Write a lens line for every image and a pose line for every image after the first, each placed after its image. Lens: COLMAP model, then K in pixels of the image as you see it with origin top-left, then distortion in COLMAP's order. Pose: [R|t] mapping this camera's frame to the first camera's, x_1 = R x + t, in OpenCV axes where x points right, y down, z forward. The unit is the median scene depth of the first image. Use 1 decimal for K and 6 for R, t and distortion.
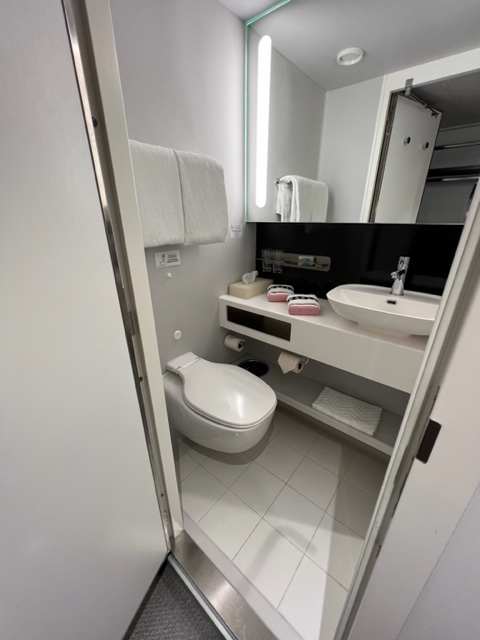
lens RADIAL K [[255.7, 0, 240.0], [0, 255.7, 320.0], [0, 0, 1]] dist [-0.000867, -0.000097]
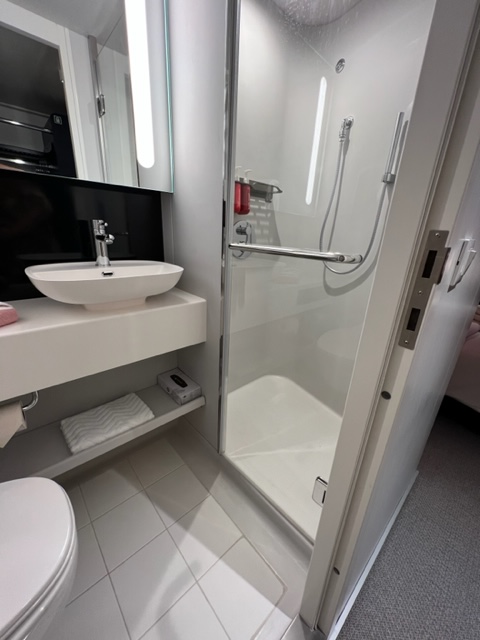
lens RADIAL K [[255.7, 0, 240.0], [0, 255.7, 320.0], [0, 0, 1]] dist [-0.000867, -0.000097]
pose [[0.130016, -0.317089, 0.939442, -0.194352], [0.333793, 0.906177, 0.259665, -0.003525], [-0.933637, 0.279819, 0.223659, 0.387817]]
